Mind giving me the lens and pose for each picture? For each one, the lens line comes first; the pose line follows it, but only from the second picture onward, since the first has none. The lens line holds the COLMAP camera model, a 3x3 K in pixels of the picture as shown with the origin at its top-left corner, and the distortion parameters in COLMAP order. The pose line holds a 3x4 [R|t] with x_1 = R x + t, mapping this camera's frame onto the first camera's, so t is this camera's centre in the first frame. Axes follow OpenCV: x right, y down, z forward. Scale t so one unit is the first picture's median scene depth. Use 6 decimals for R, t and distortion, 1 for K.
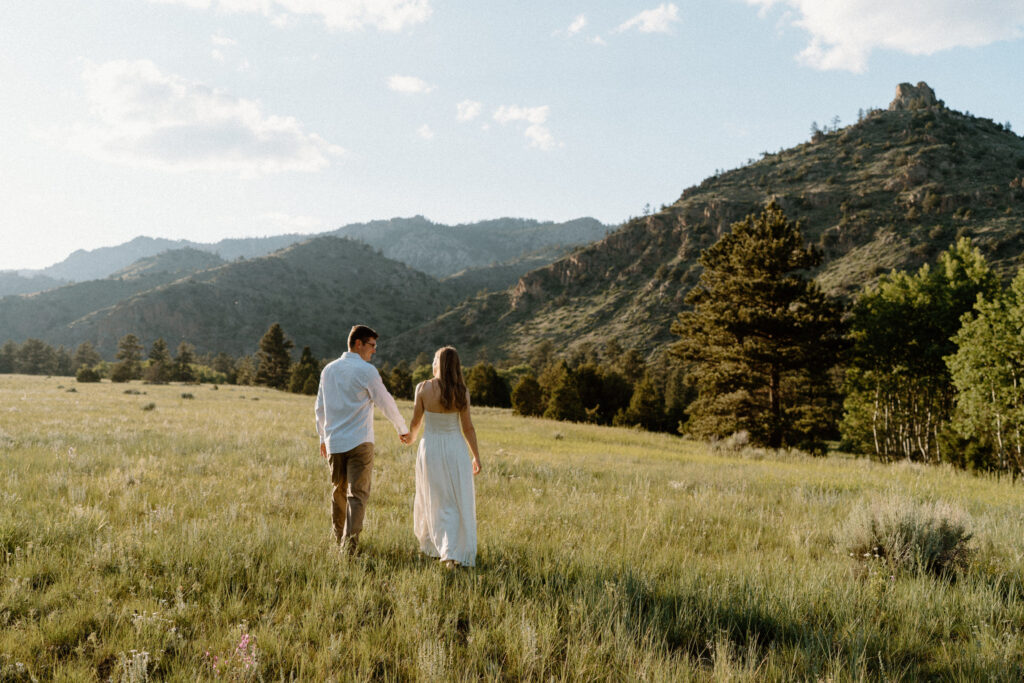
lens RADIAL K [[989.8, 0, 494.9], [0, 989.8, 343.7], [0, 0, 1]] dist [0.000664, 0.015051]
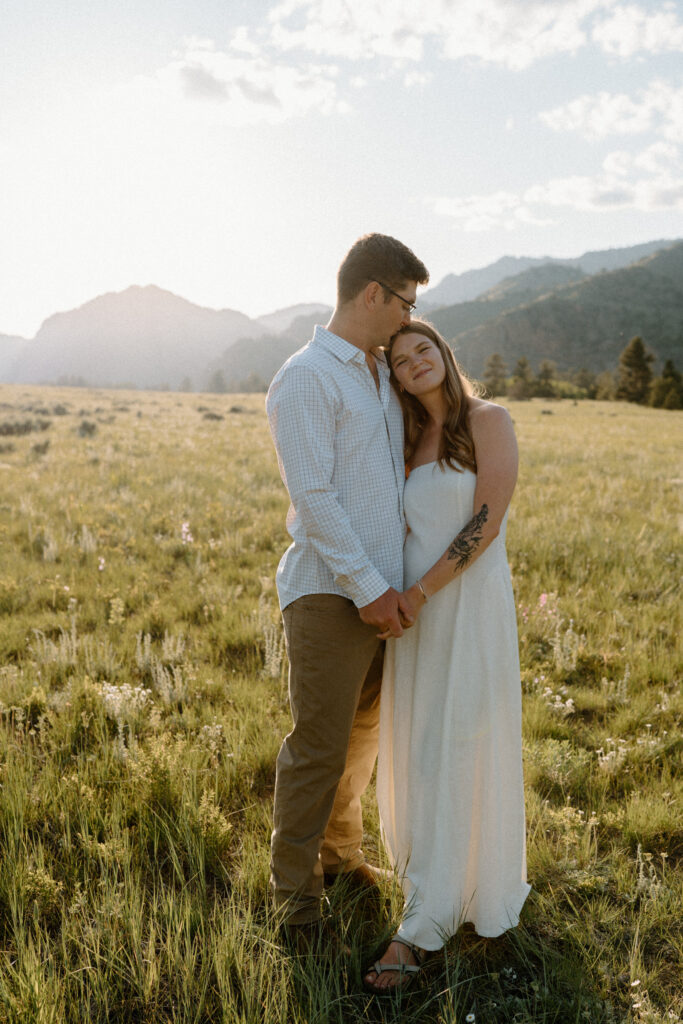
lens RADIAL K [[989.8, 0, 341.5], [0, 989.8, 512.0], [0, 0, 1]] dist [0.000664, 0.015051]
pose [[0.873991, 0.041882, -0.484133, 0.001605], [0.032688, 0.988955, 0.144565, -0.000187], [0.484841, -0.142174, 0.862969, -0.002939]]
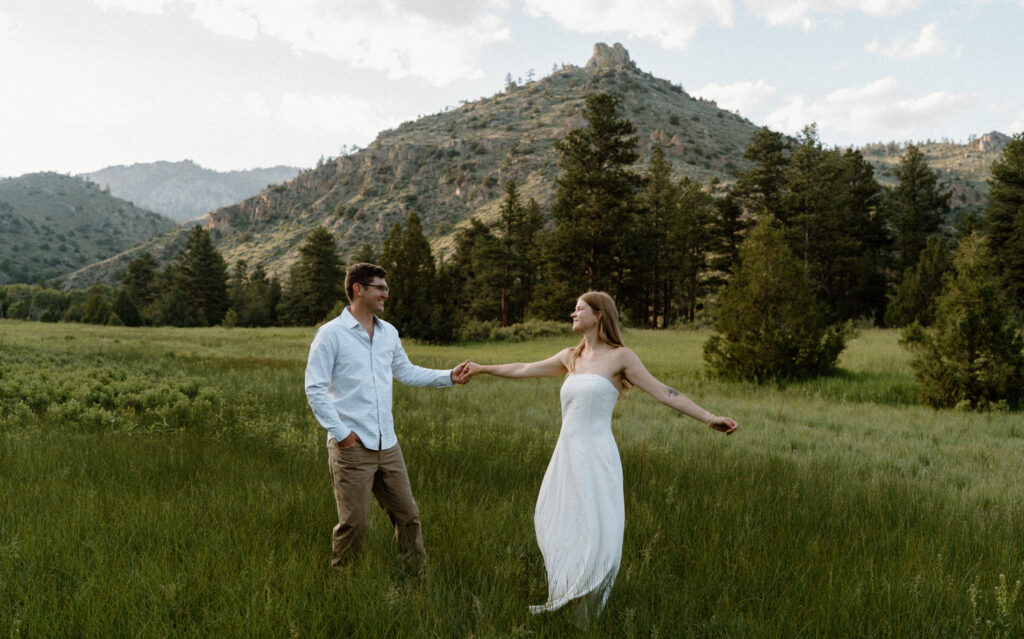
lens RADIAL K [[966.6, 0, 543.9], [0, 966.6, 341.8], [0, 0, 1]] dist [-0.009463, -0.010705]
pose [[0.978693, 0.001556, 0.205321, 0.173972], [-0.009711, 0.999203, 0.038717, 0.023286], [-0.205097, -0.039886, 0.977929, -0.021674]]
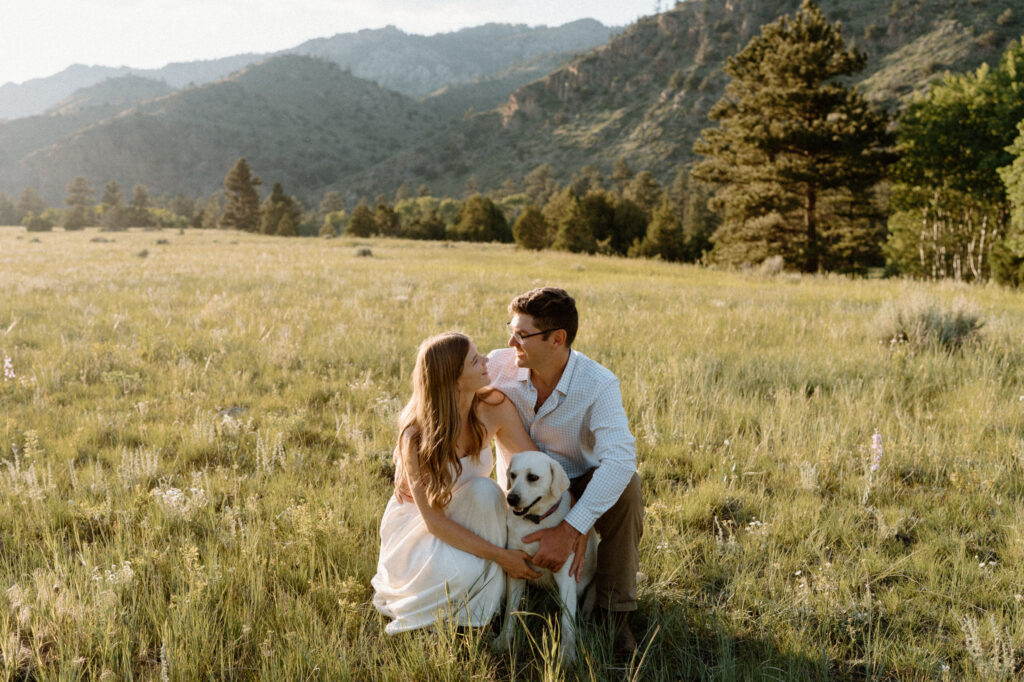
lens RADIAL K [[1127.8, 0, 424.0], [0, 1127.8, 317.1], [0, 0, 1]] dist [-0.004346, 0.027856]
pose [[0.997968, -0.031261, -0.055517, -0.002252], [0.038069, 0.991281, 0.126145, -0.000229], [0.051089, -0.128002, 0.990457, -0.007347]]
